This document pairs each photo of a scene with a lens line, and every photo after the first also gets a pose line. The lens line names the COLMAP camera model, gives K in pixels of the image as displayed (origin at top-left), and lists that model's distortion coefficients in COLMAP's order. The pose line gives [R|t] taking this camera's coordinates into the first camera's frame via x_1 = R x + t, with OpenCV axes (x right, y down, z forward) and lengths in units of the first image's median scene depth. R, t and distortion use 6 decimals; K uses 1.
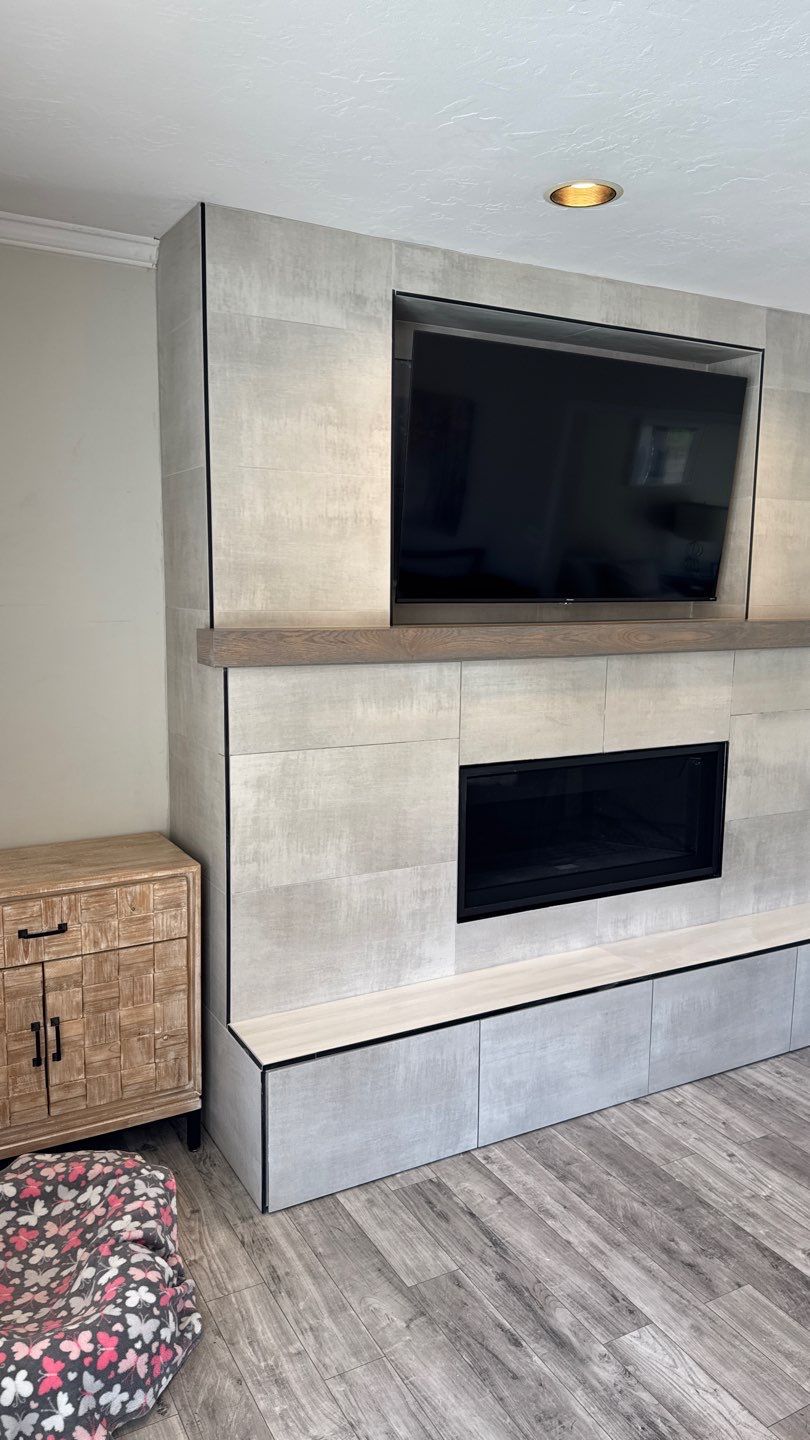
lens RADIAL K [[1017.8, 0, 394.1], [0, 1017.8, 727.6], [0, 0, 1]] dist [0.065838, -0.093024]
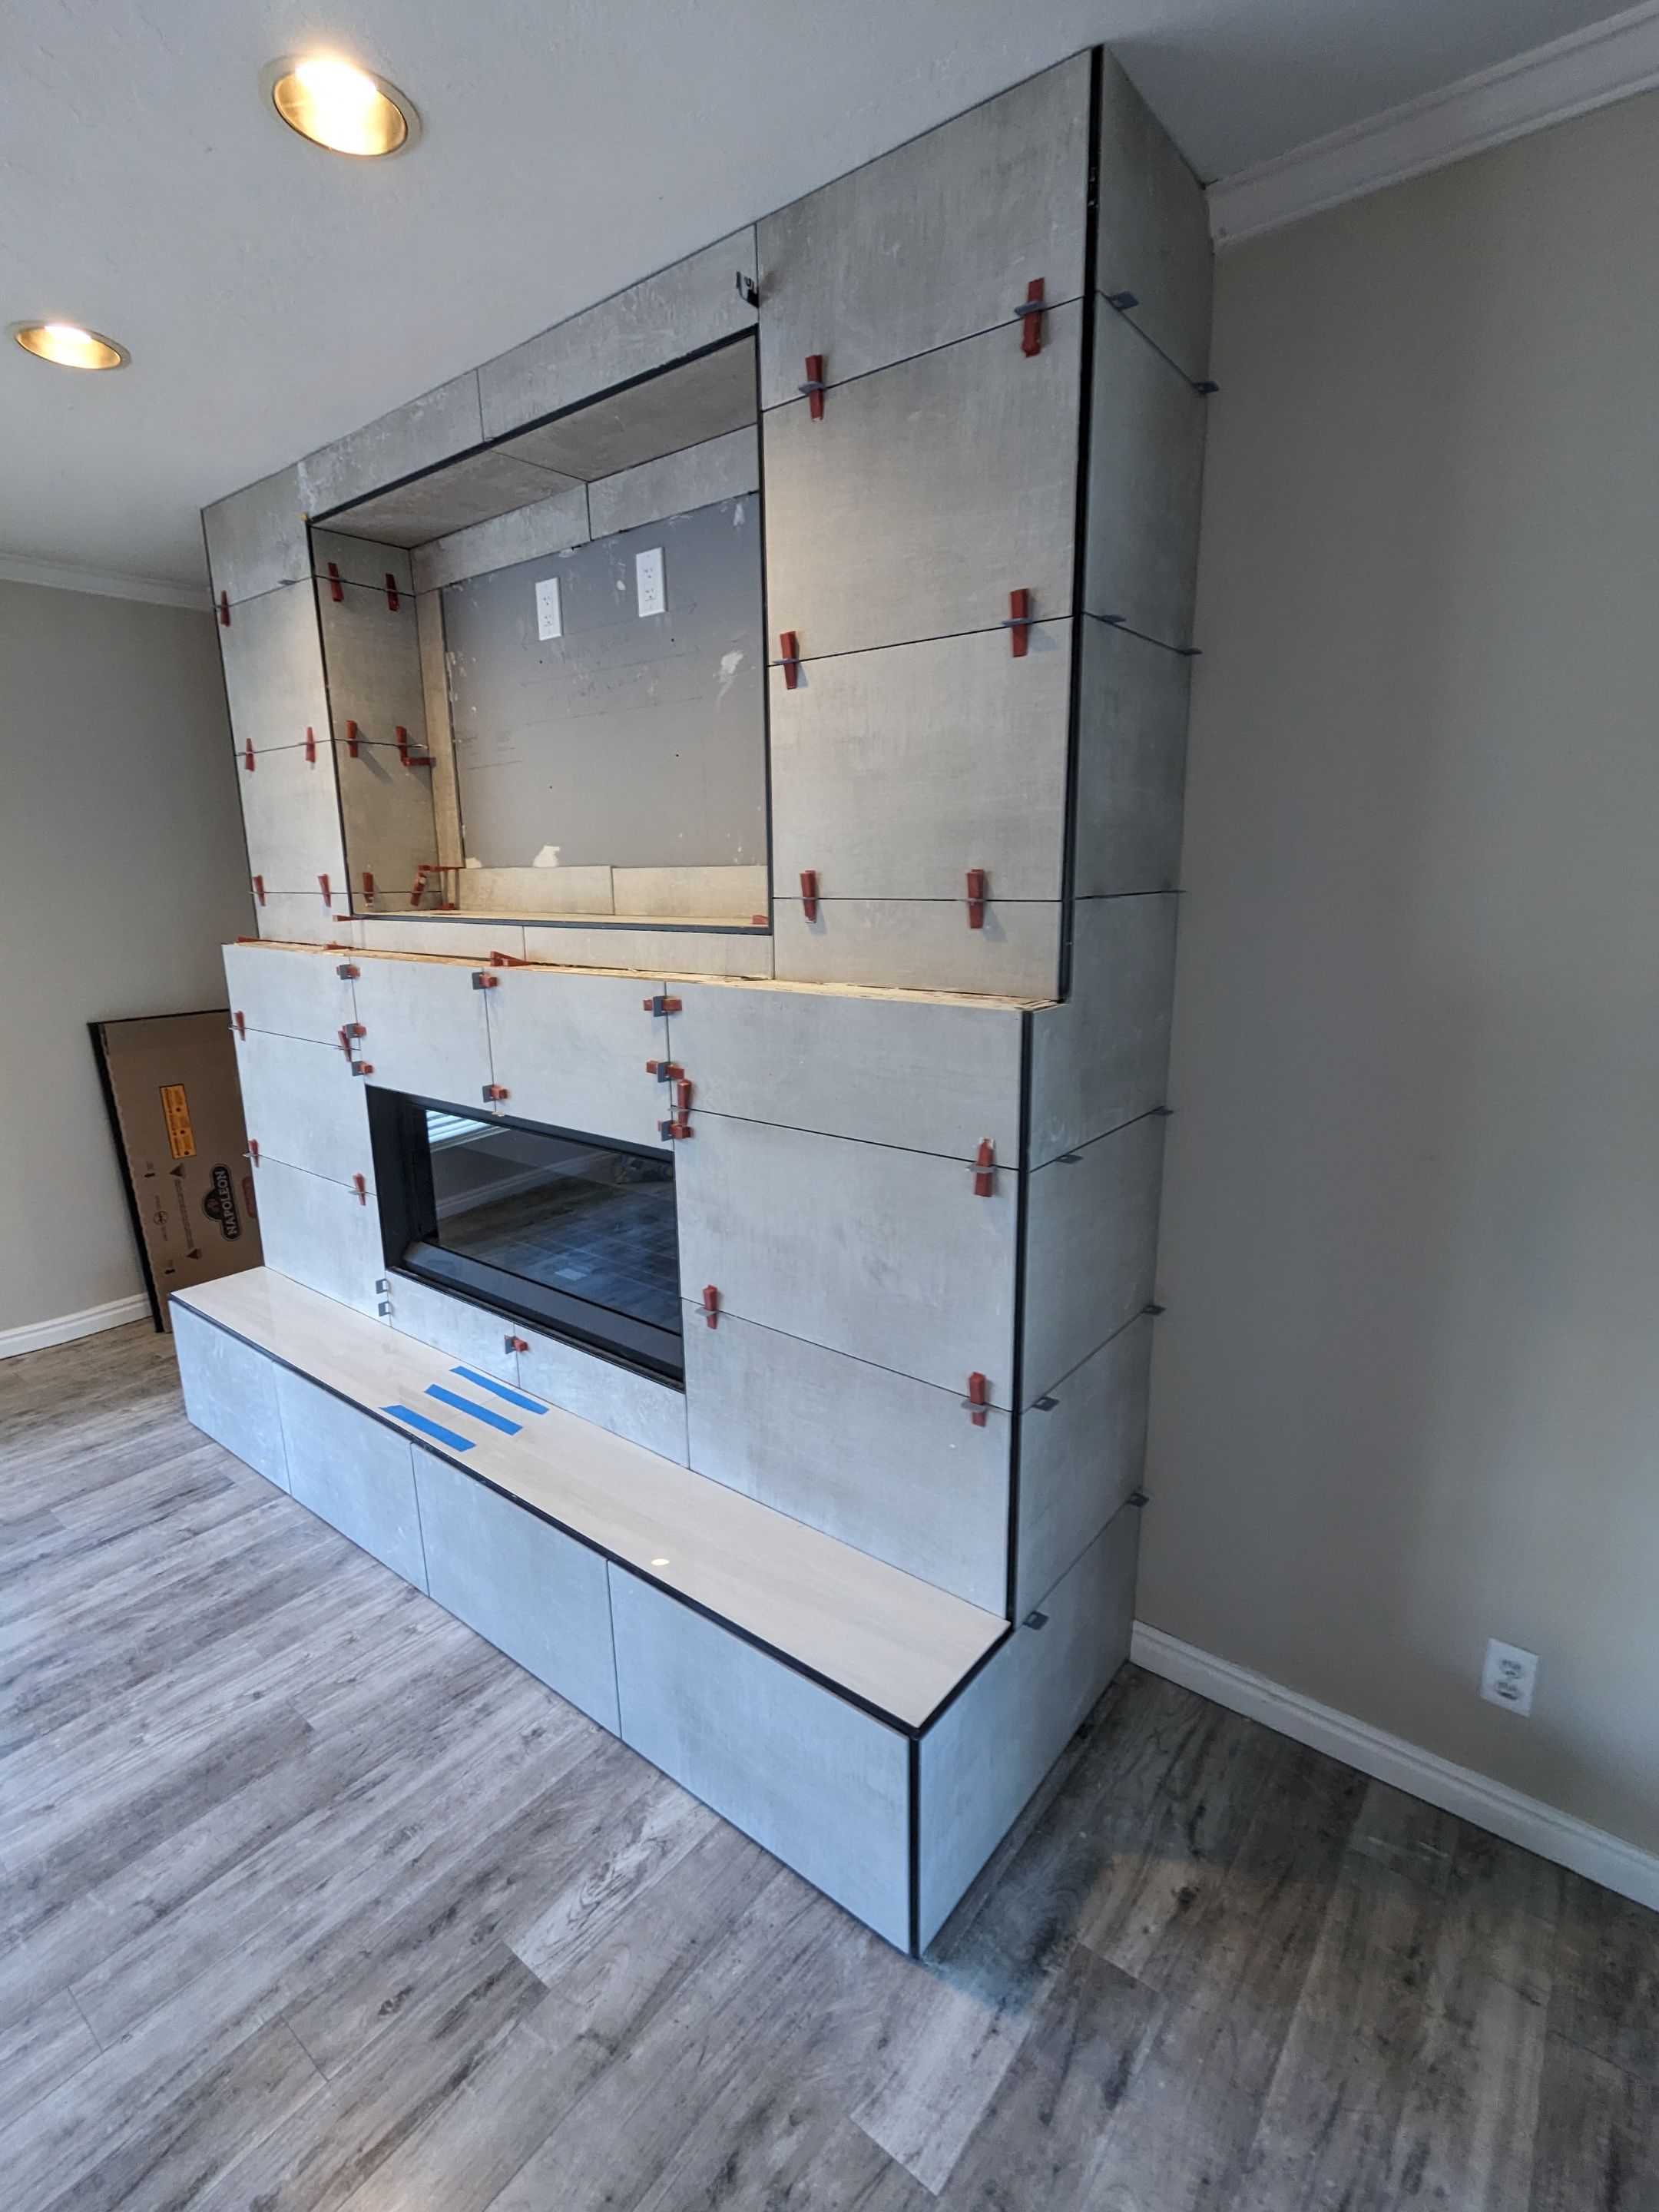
lens RADIAL K [[1049.0, 0, 832.8], [0, 1049.0, 1103.8], [0, 0, 1]] dist [-0.007303, 0.003339]
pose [[0.394282, 0.188952, -0.899355, 1.050660], [-0.119268, 0.980879, 0.153792, -0.131152], [0.911217, 0.046627, 0.409279, 1.058164]]
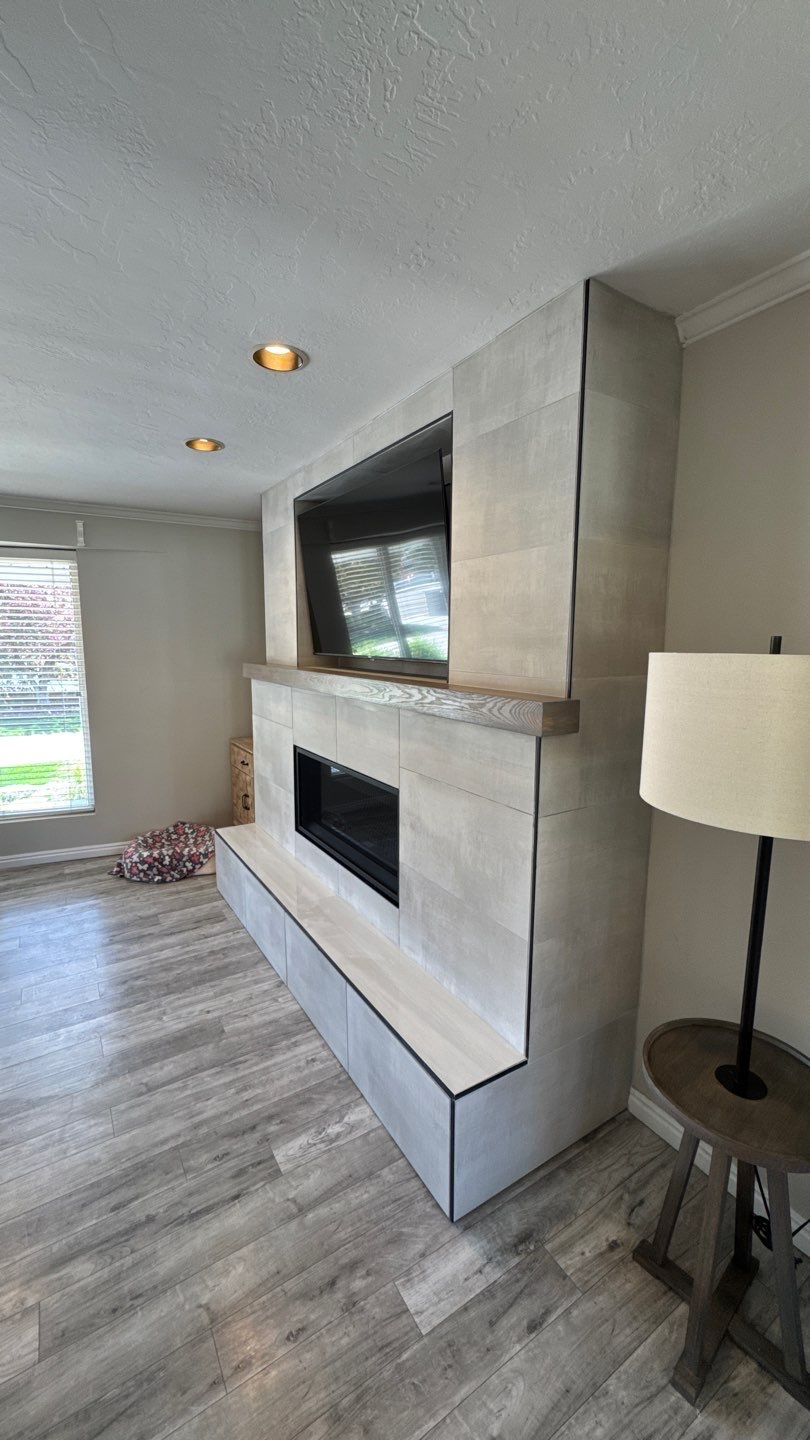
lens RADIAL K [[570.4, 0, 403.4], [0, 570.4, 720.9], [0, 0, 1]] dist [-0.007762, 0.001300]
pose [[0.058325, 0.132853, -0.989418, 1.152015], [-0.150161, 0.980997, 0.122870, -0.168842], [0.986940, 0.141406, 0.077166, 1.175973]]
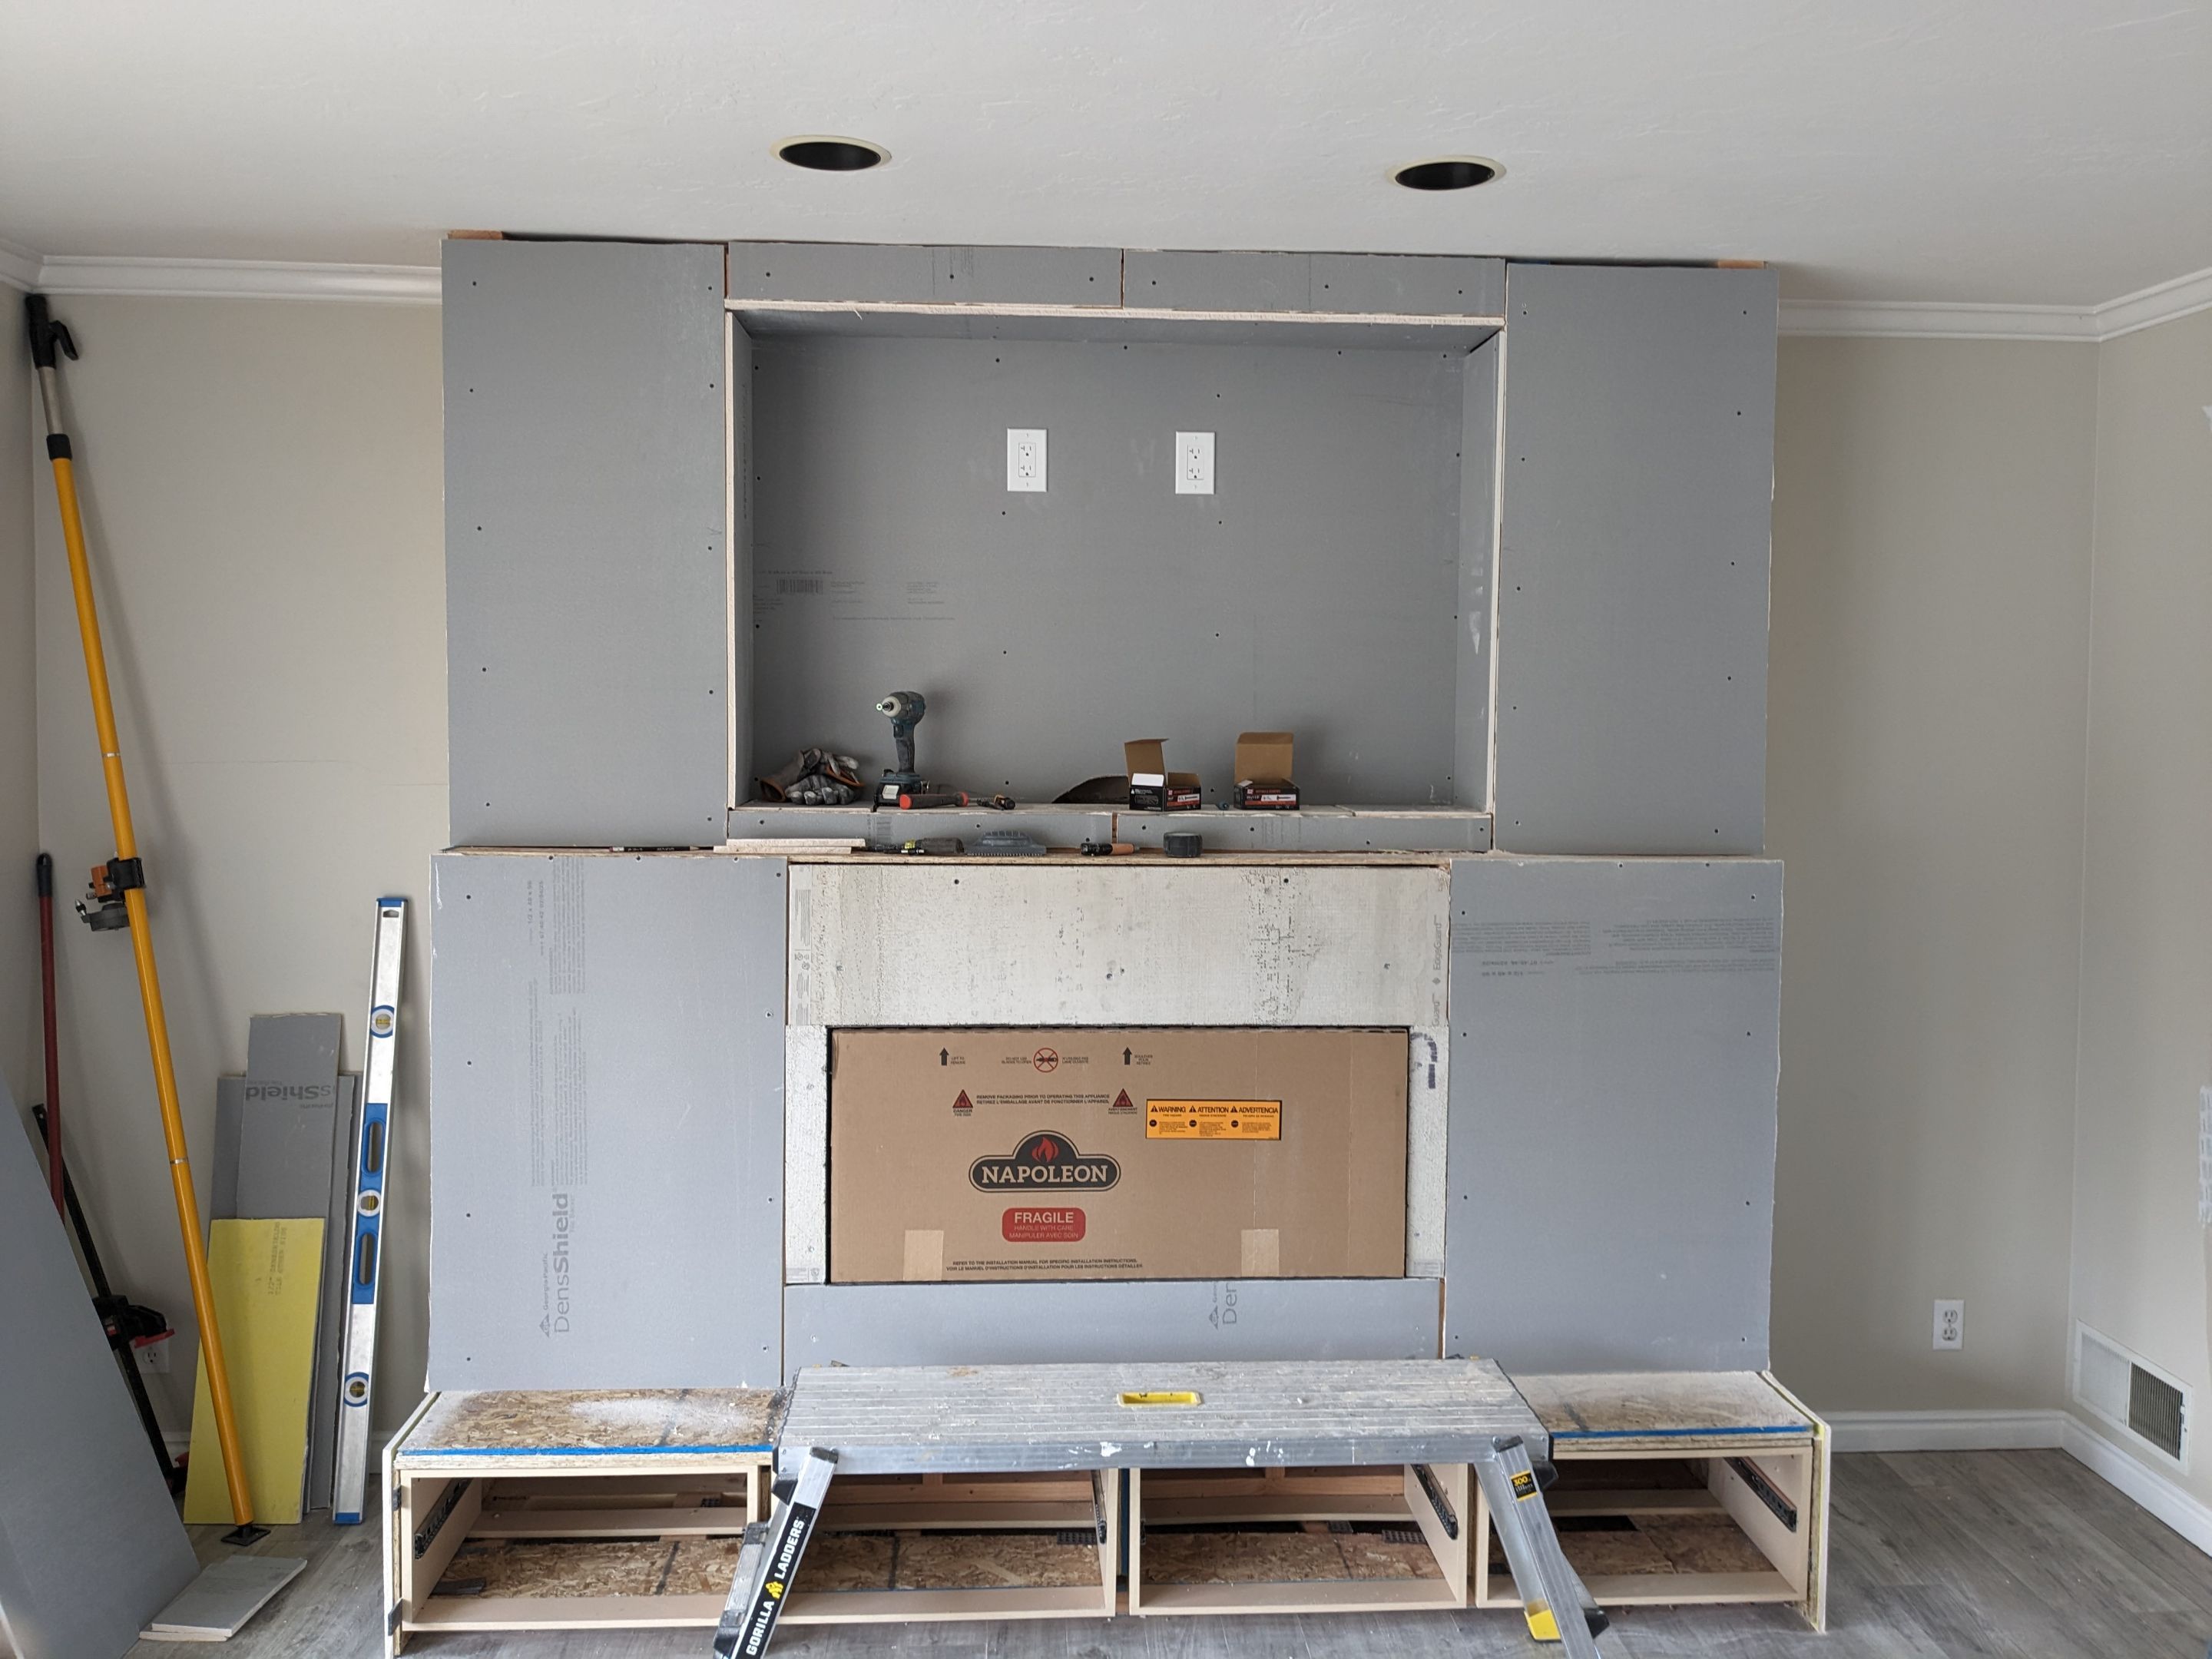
lens RADIAL K [[1767.3, 0, 1096.4], [0, 1767.3, 796.1], [0, 0, 1]] dist [0.026482, -0.050909]
pose [[0.903660, 0.026362, -0.427439, 0.714907], [-0.065889, 0.994778, -0.077946, -0.031402], [0.423152, 0.098600, 0.900678, 0.083622]]
